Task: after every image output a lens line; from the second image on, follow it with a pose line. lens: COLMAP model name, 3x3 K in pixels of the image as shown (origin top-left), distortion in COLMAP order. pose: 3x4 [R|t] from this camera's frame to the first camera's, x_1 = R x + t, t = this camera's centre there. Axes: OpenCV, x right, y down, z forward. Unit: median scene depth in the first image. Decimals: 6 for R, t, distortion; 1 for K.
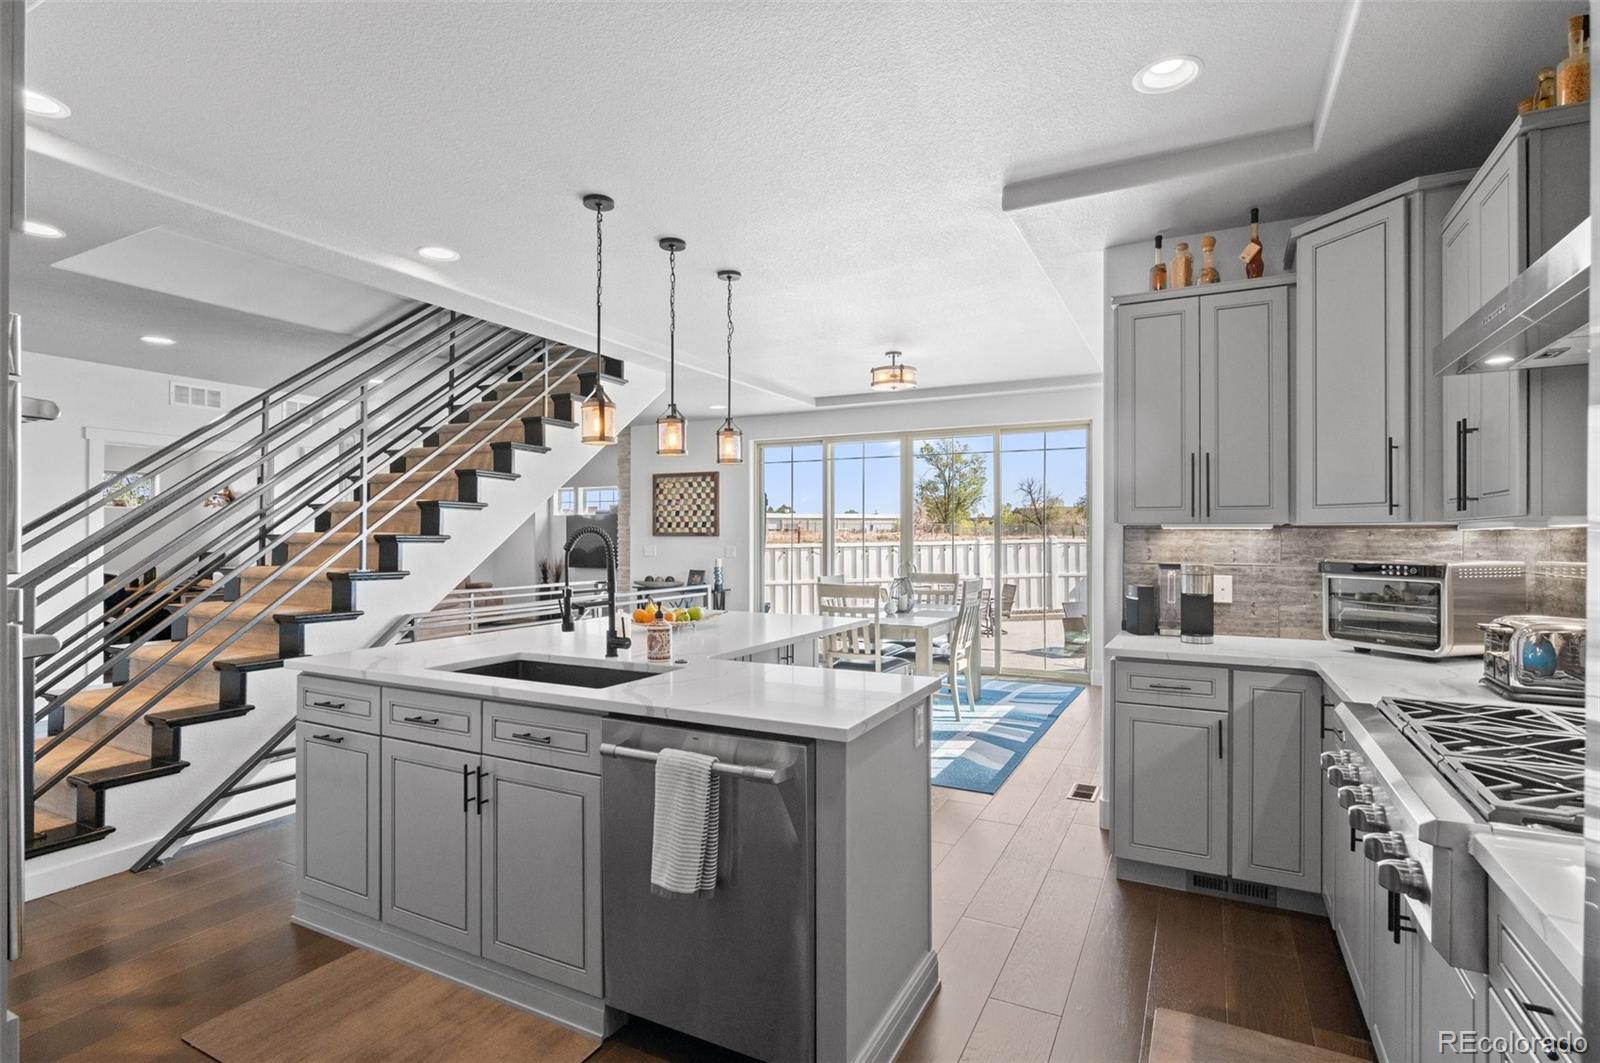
lens RADIAL K [[787.8, 0, 802.1], [0, 787.8, 527.3], [0, 0, 1]] dist [-0.001987, -0.000625]
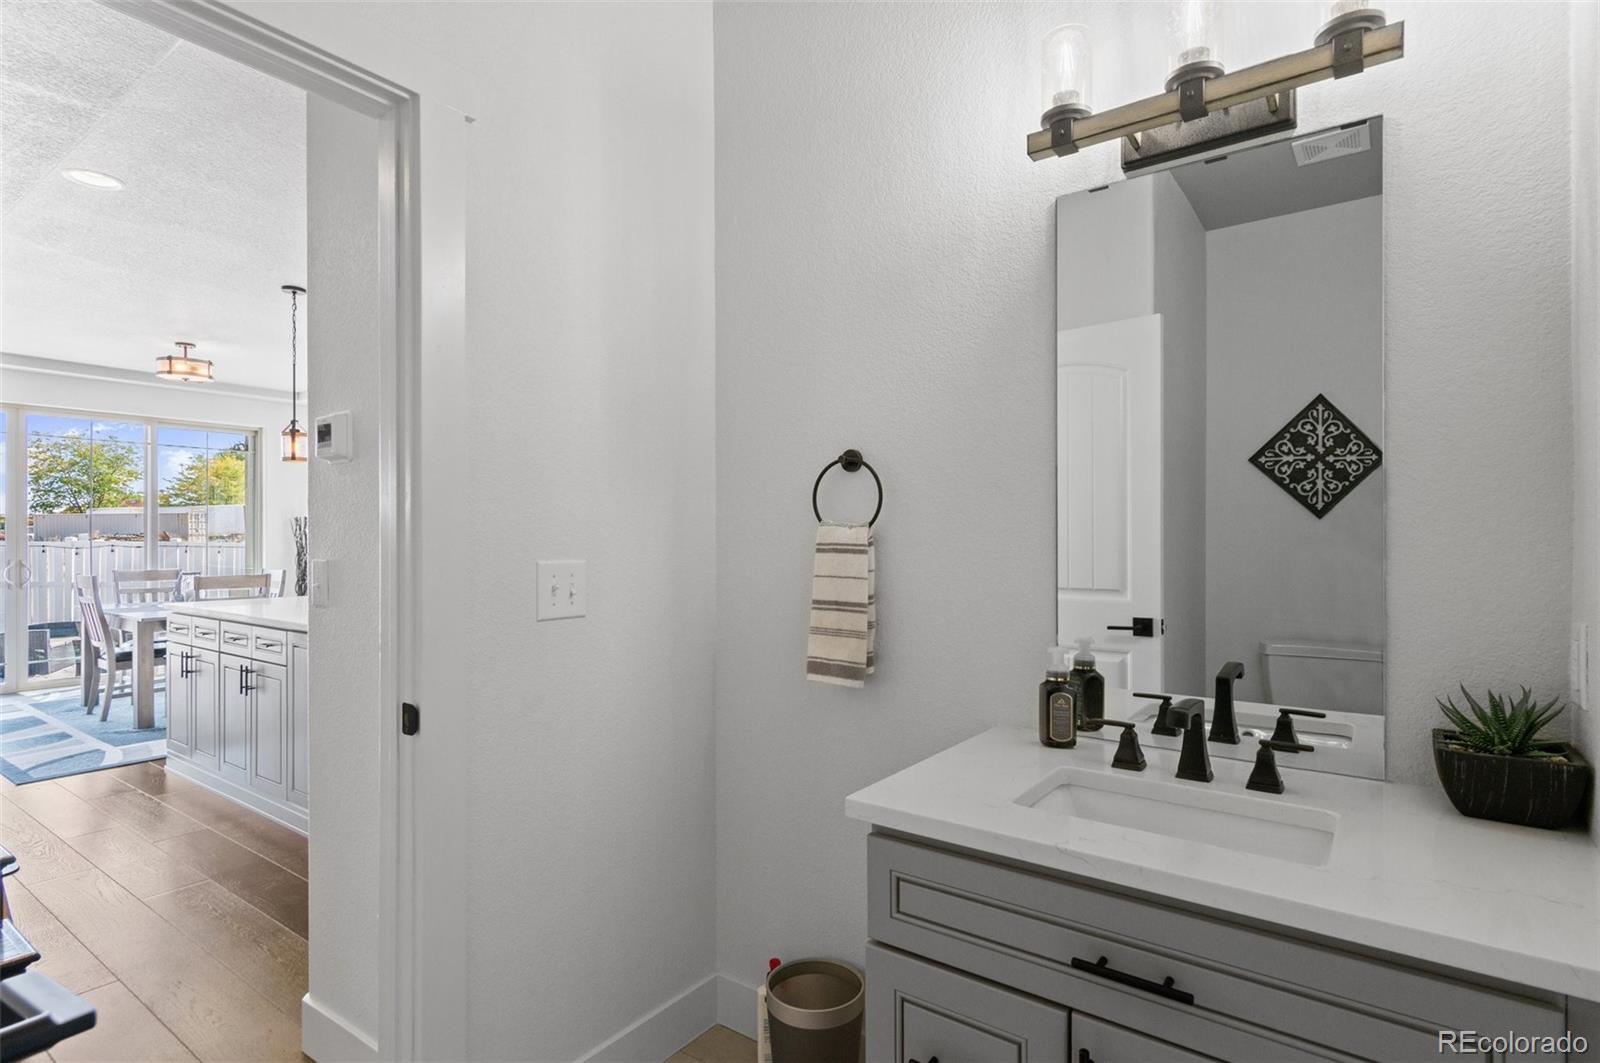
lens RADIAL K [[799.5, 0, 804.3], [0, 799.5, 541.3], [0, 0, 1]] dist [0.001287, -0.000324]
pose [[0.146235, -0.000201, 0.989250, -0.505285], [-0.011473, 0.999932, 0.001899, 0.009497], [-0.989183, -0.011627, 0.146222, 0.058197]]
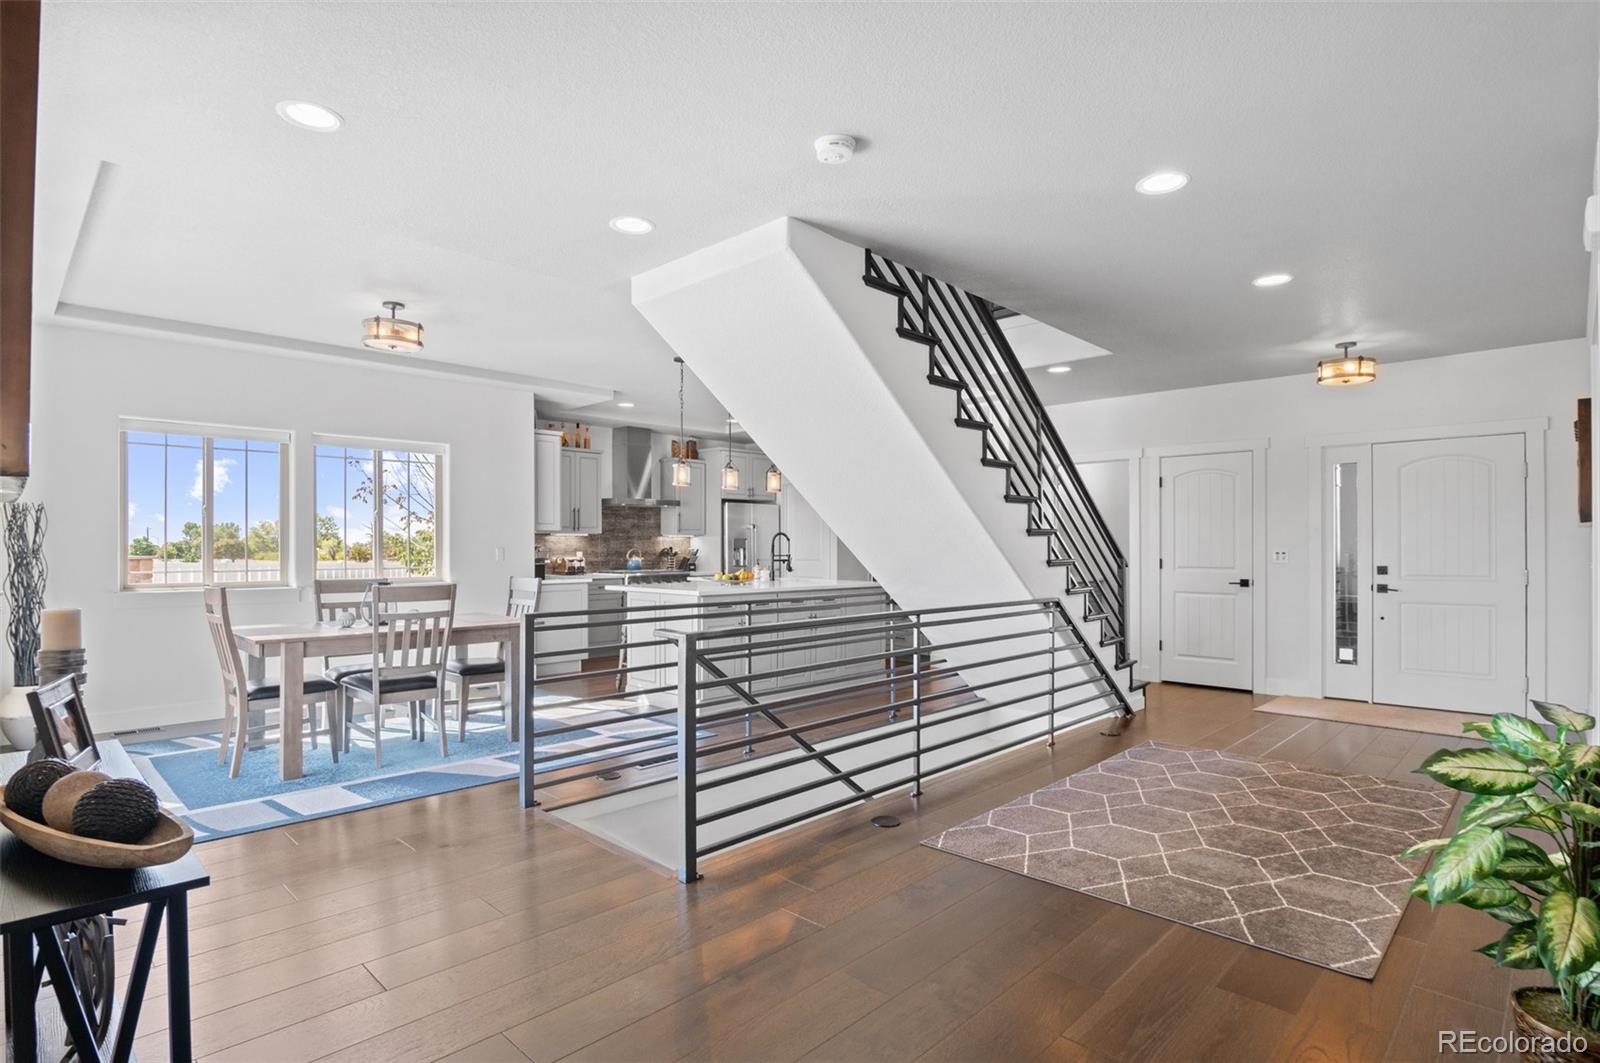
lens RADIAL K [[821.9, 0, 788.0], [0, 821.9, 542.7], [0, 0, 1]] dist [-0.012052, -0.000980]
pose [[-0.951422, 0.000566, 0.307890, -0.351367], [-0.004027, 0.999890, -0.014282, 0.022696], [-0.307864, -0.014828, -0.951315, 1.110473]]
